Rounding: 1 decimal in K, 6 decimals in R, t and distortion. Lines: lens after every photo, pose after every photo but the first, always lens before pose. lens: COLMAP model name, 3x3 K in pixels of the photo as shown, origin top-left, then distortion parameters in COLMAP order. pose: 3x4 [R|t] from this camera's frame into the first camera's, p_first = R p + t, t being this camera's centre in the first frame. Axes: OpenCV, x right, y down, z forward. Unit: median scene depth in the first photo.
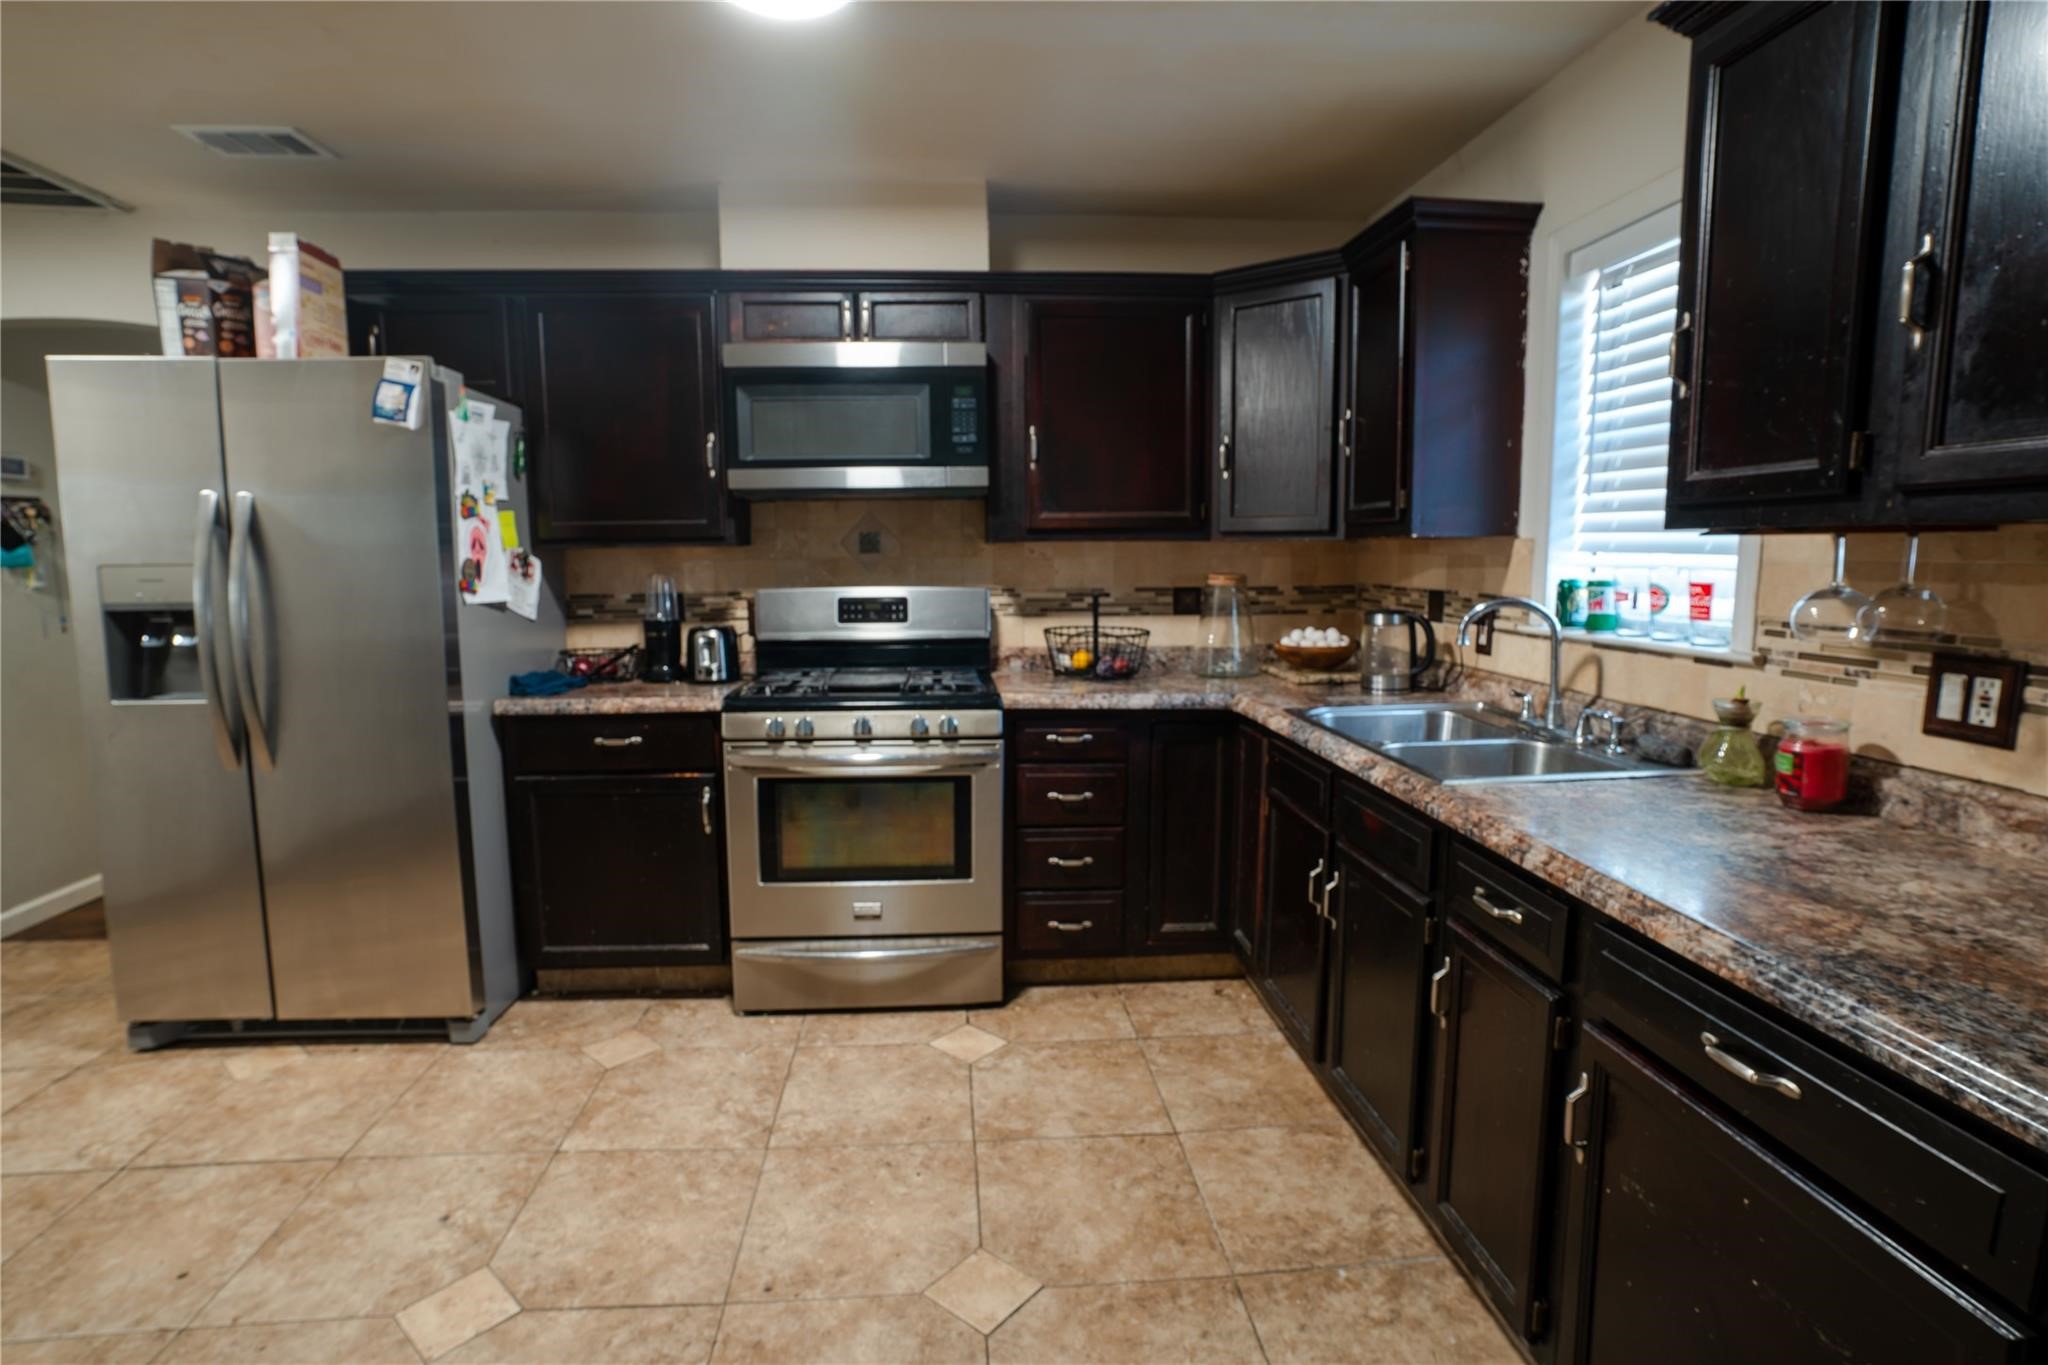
lens RADIAL K [[1000.1, 0, 1024.0], [0, 1000.1, 682.5], [0, 0, 1]] dist [-0.085216, 0.043221]
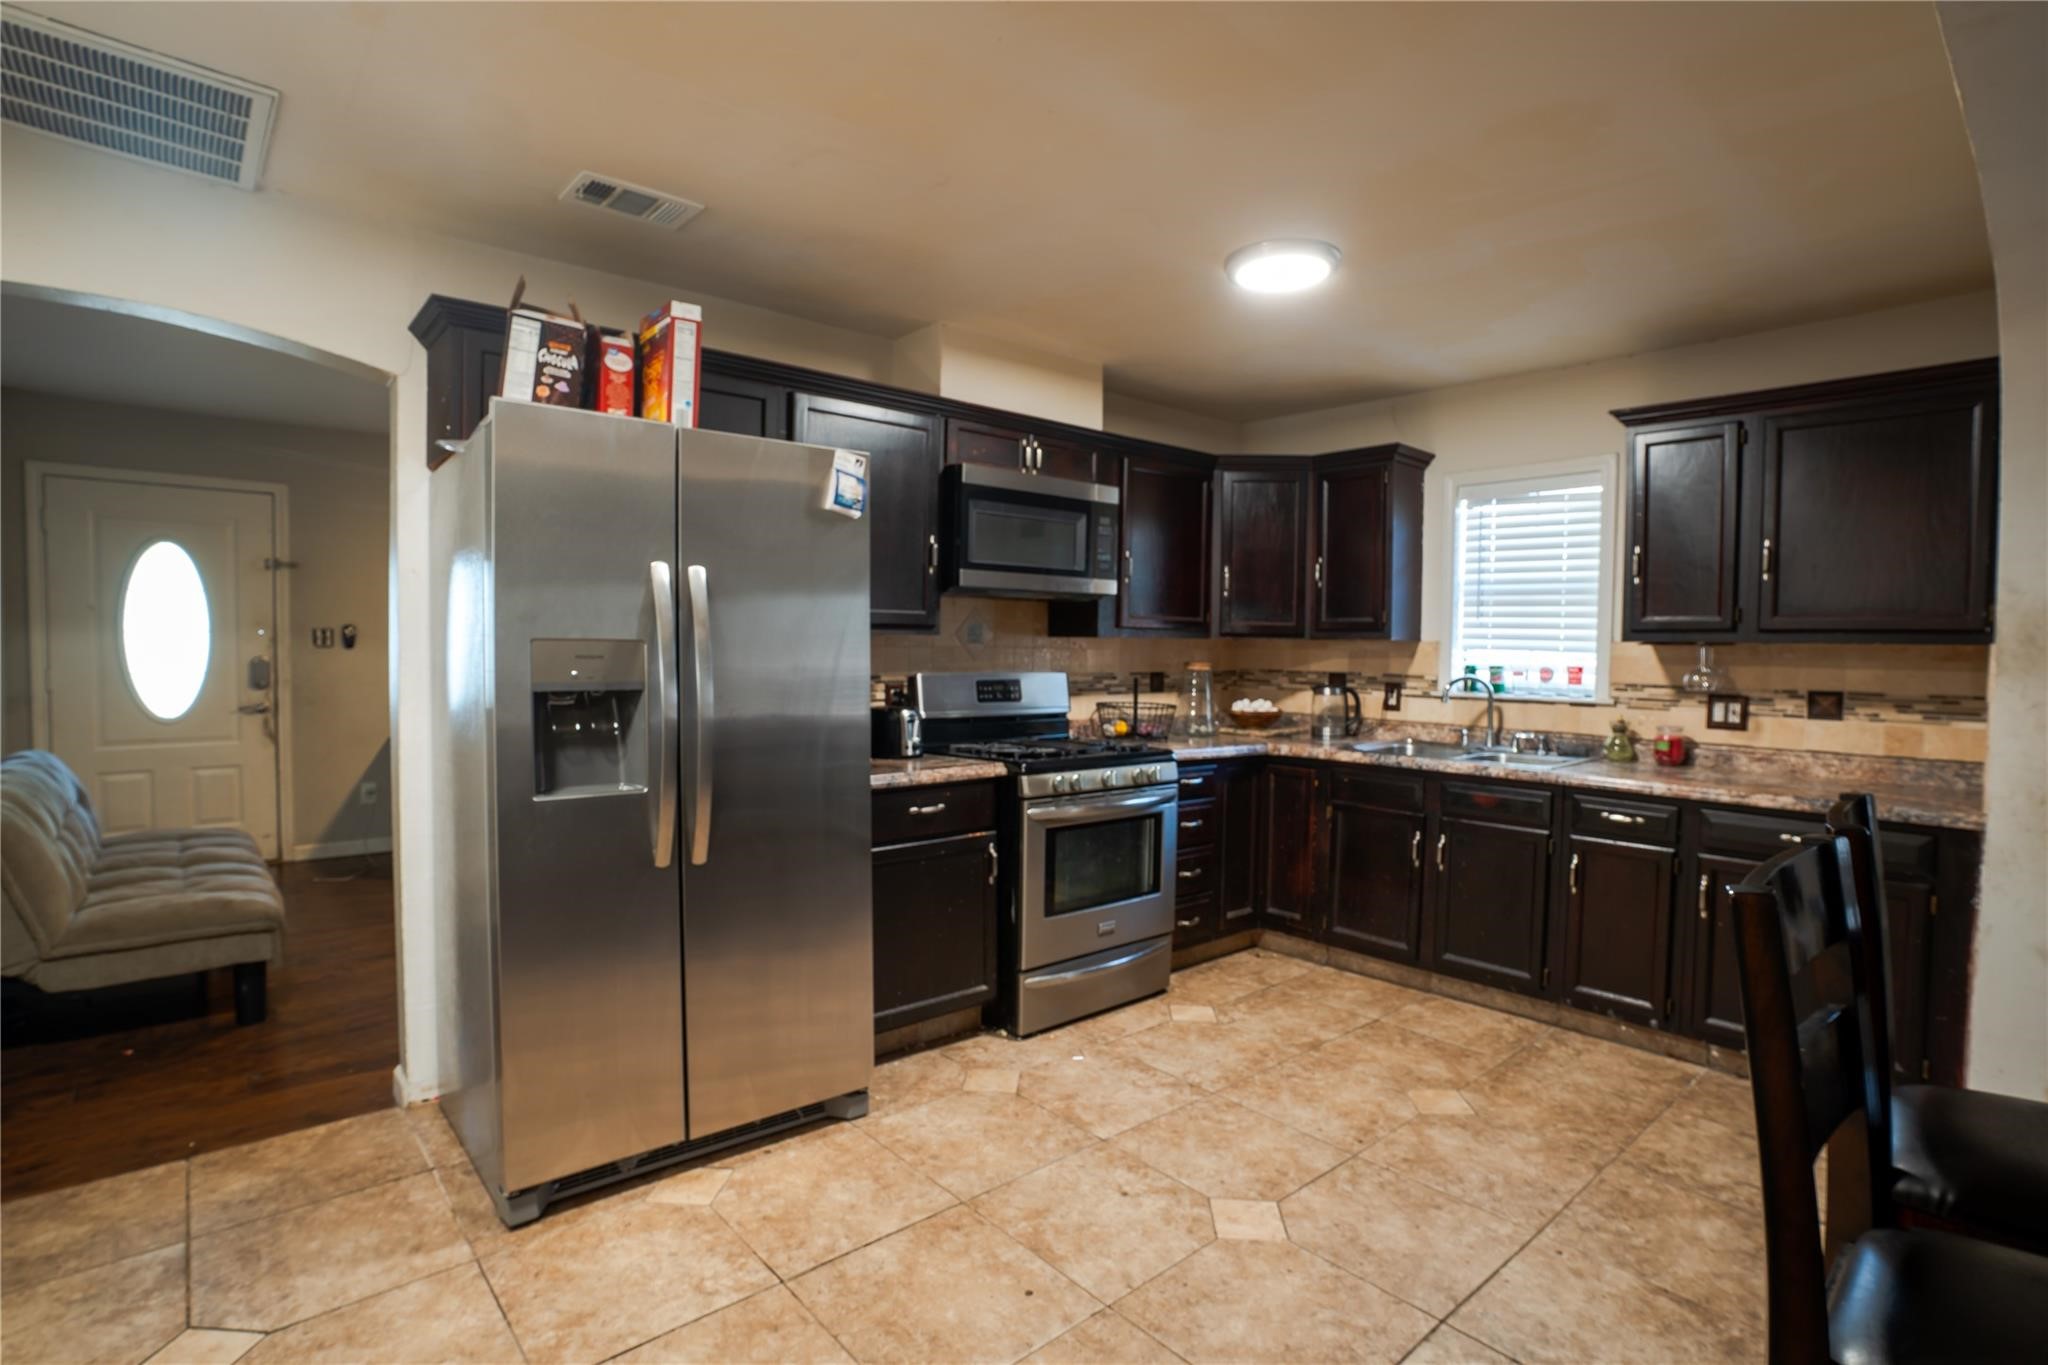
lens RADIAL K [[1000.1, 0, 1024.0], [0, 1000.1, 682.5], [0, 0, 1]] dist [-0.085216, 0.043221]
pose [[0.802962, -0.005913, 0.596001, -1.078576], [0.059647, 0.995728, -0.070482, 0.004458], [-0.593038, 0.092144, 0.799885, 0.037799]]
